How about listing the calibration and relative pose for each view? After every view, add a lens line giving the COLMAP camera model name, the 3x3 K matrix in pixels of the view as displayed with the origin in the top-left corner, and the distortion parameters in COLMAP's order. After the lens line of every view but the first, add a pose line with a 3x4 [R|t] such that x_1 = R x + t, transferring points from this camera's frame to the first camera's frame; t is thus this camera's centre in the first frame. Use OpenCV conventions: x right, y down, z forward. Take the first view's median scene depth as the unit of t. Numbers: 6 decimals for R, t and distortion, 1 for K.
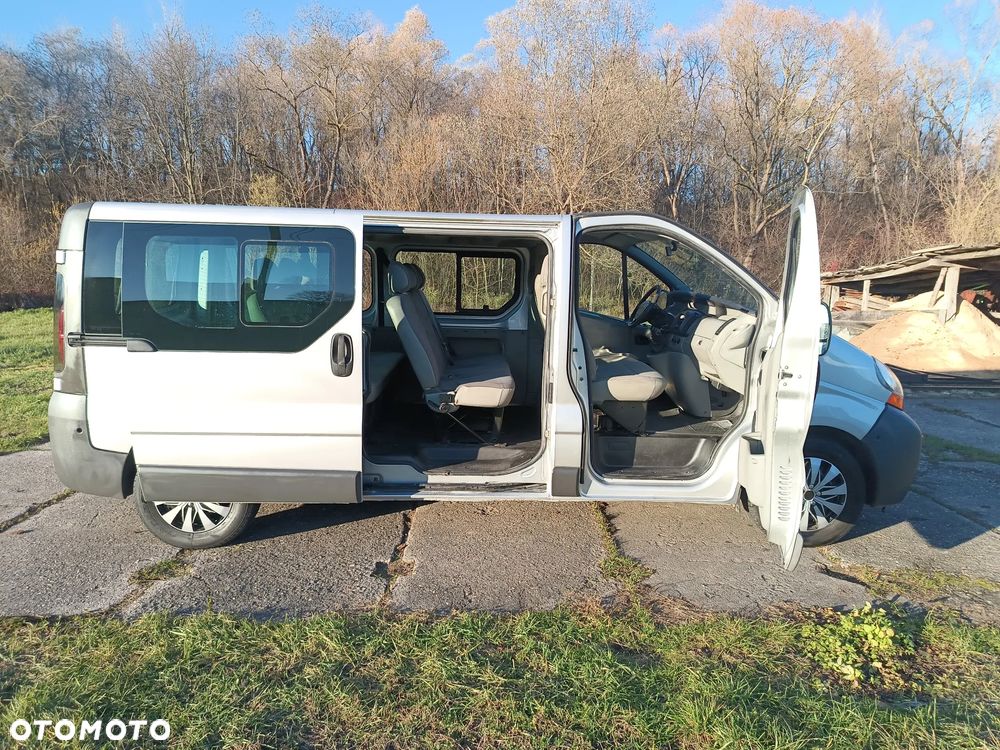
lens RADIAL K [[697.7, 0, 504.5], [0, 697.7, 367.6], [0, 0, 1]] dist [0.041016, -0.037797]
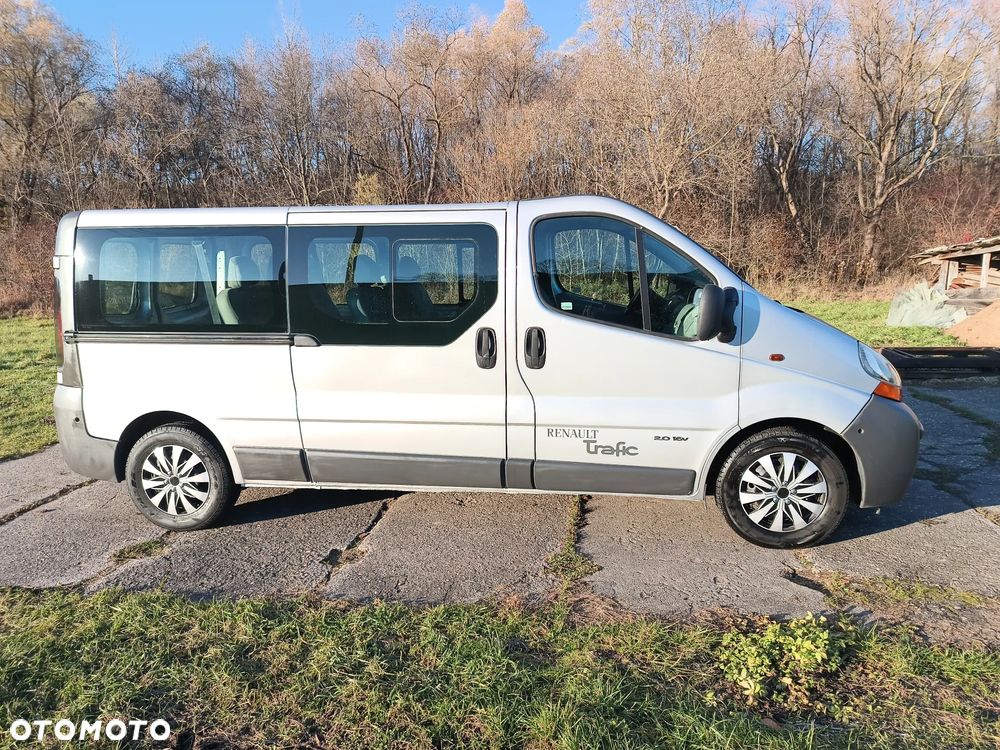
lens RADIAL K [[697.7, 0, 504.5], [0, 697.7, 367.6], [0, 0, 1]] dist [0.041016, -0.037797]
pose [[0.985279, -0.009003, -0.170717, 0.240153], [0.011823, 0.999810, 0.015509, -0.001686], [0.170545, -0.017299, 0.985198, 0.033640]]
